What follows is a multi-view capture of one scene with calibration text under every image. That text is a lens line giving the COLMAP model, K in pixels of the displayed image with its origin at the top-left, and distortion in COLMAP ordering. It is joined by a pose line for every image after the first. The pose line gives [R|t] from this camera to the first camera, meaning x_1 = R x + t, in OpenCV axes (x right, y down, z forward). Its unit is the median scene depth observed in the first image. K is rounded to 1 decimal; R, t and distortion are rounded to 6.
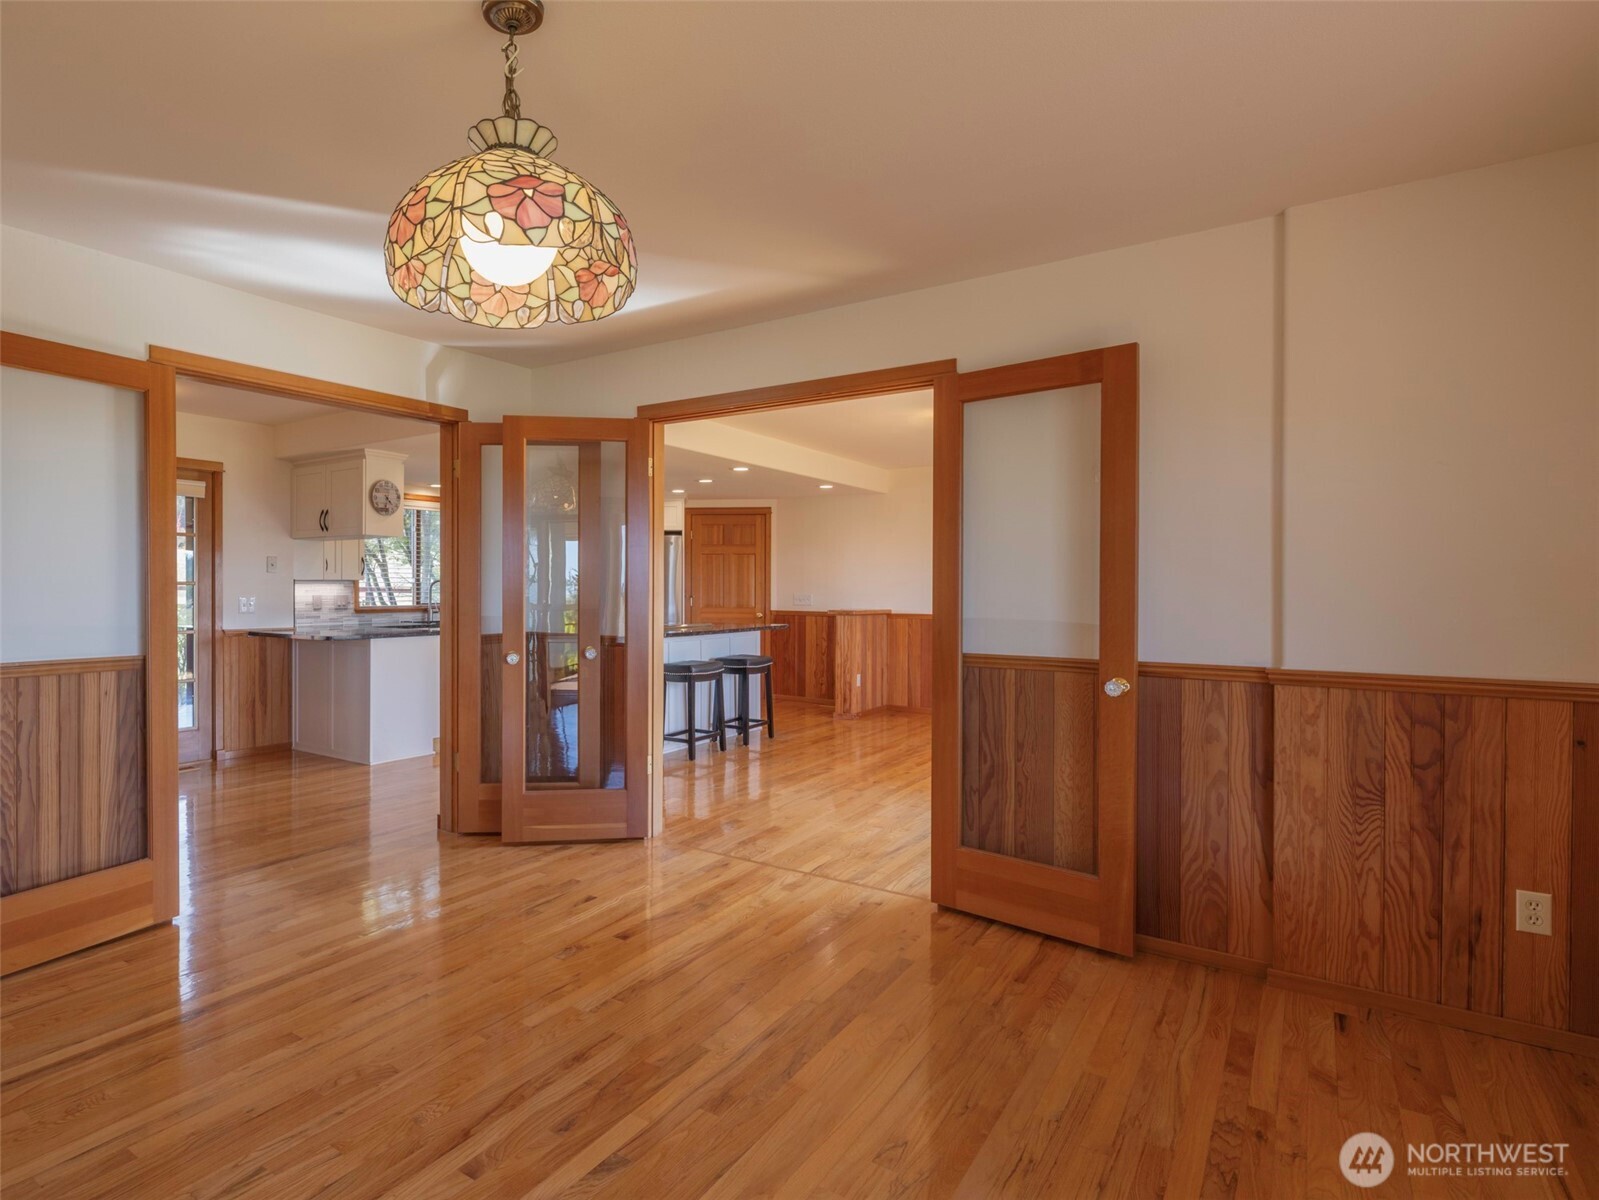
lens RADIAL K [[876.4, 0, 743.6], [0, 876.4, 459.1], [0, 0, 1]] dist [-0.004965, -0.000389]
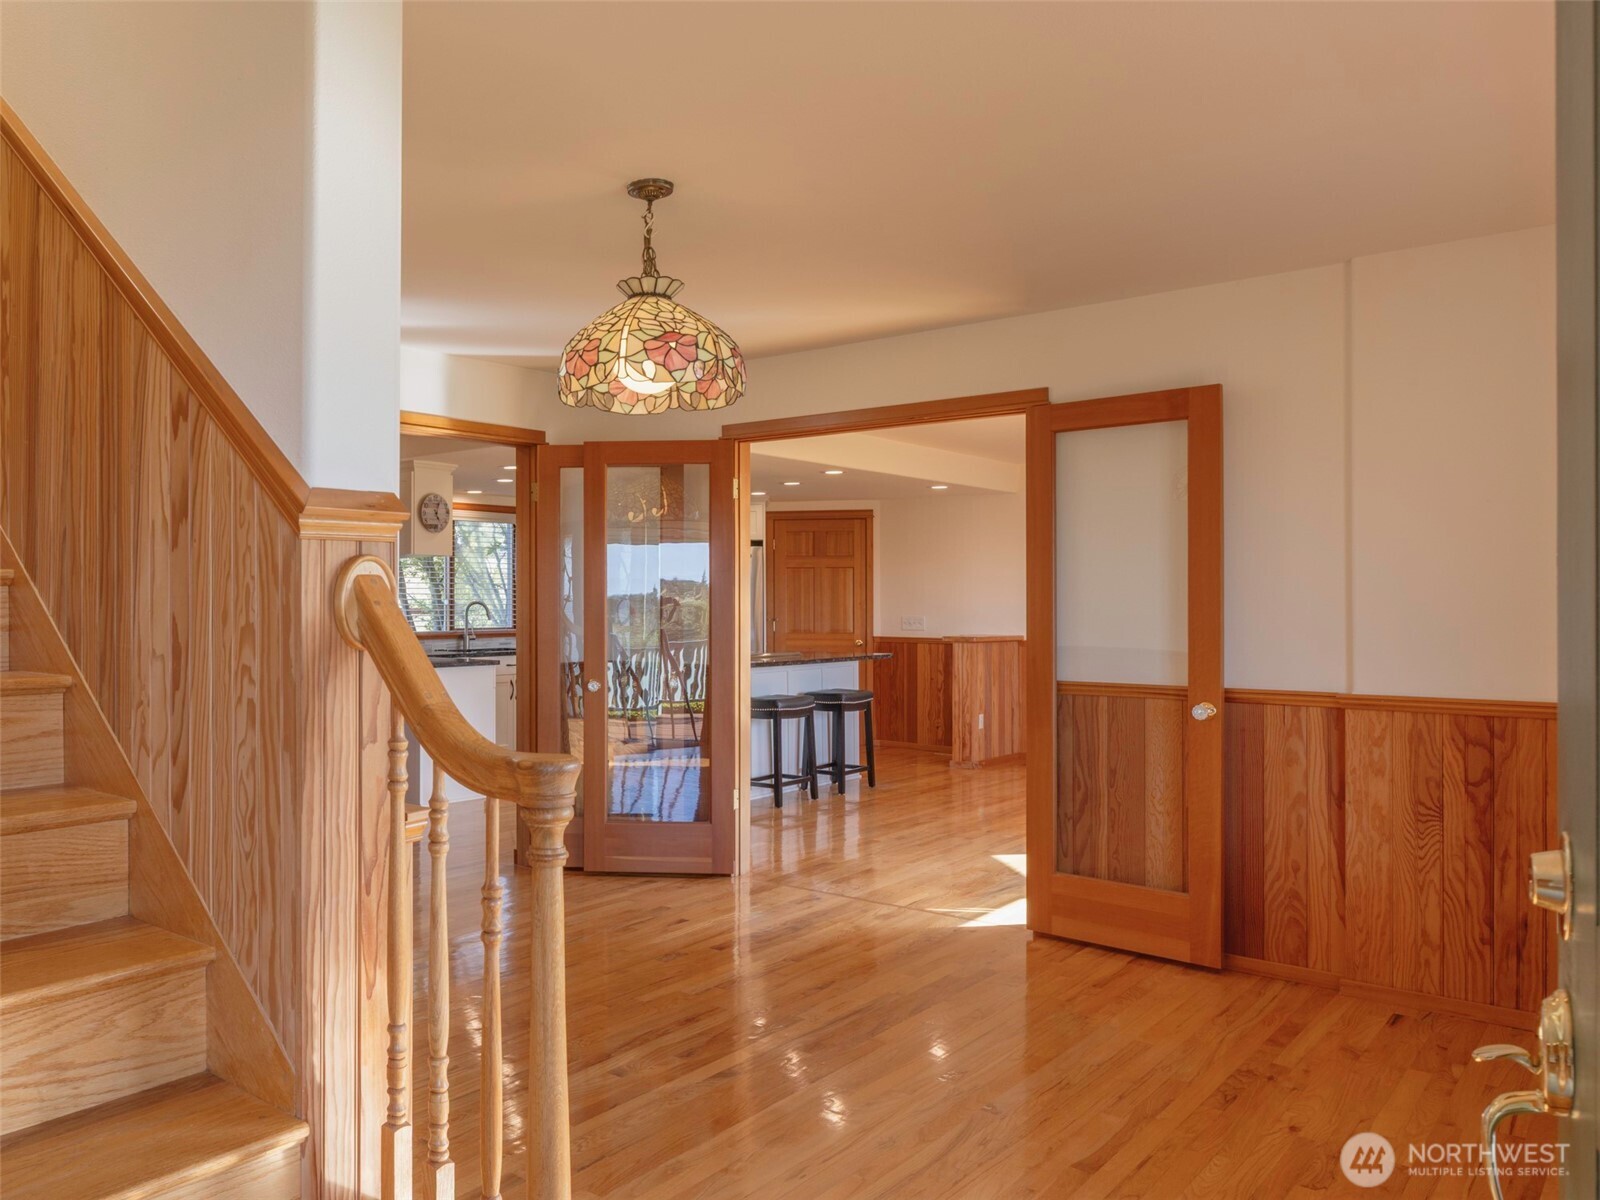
lens RADIAL K [[1376.0, 0, 800.0], [0, 1376.0, 600.0], [0, 0, 1]] dist [-0.000444, -0.000809]
pose [[0.999448, -0.001431, -0.033181, 0.013490], [0.006228, 0.989422, 0.144929, -0.100018], [0.032623, -0.145055, 0.988886, -0.558404]]
